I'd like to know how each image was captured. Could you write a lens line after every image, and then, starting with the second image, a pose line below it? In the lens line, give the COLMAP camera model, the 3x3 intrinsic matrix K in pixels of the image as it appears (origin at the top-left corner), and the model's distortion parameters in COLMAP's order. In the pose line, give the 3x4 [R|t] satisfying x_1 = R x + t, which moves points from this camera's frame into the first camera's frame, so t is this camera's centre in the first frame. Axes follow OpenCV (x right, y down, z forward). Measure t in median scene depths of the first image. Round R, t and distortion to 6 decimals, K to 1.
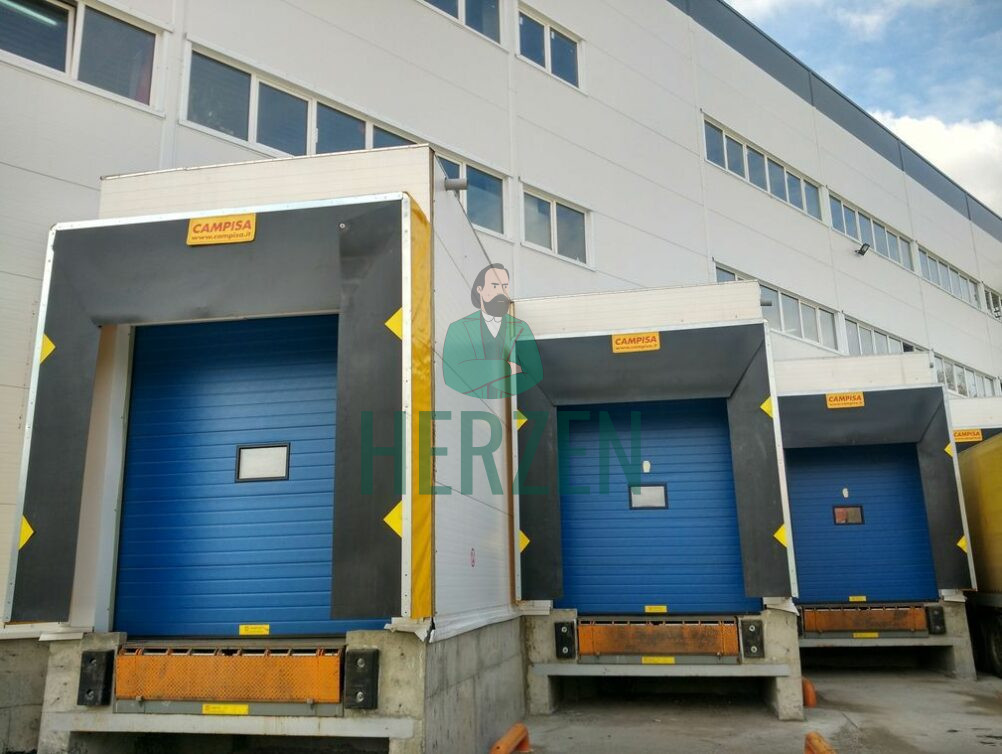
lens RADIAL K [[814.1, 0, 501.0], [0, 814.1, 377.0], [0, 0, 1]] dist [0.173206, -0.315719]
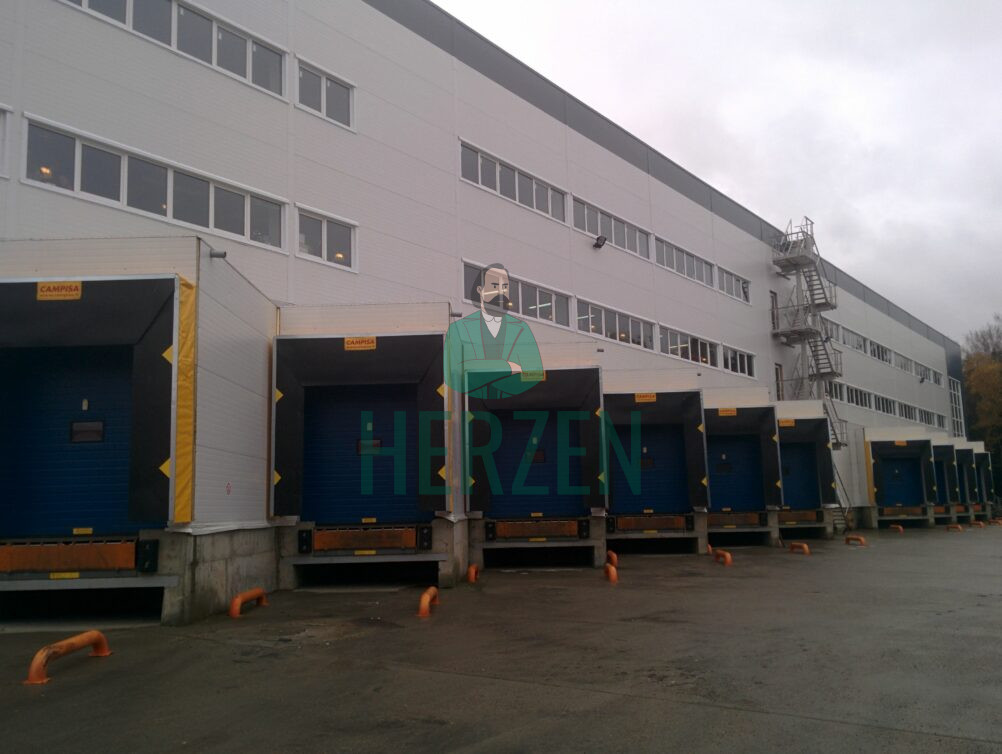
lens RADIAL K [[885.7, 0, 501.0], [0, 885.7, 377.0], [0, 0, 1]] dist [0.072836, -0.013864]
pose [[0.988908, 0.018618, 0.147356, 0.185511], [-0.032169, 0.995411, 0.090123, -0.137342], [-0.145001, -0.093864, 0.984969, -0.620107]]
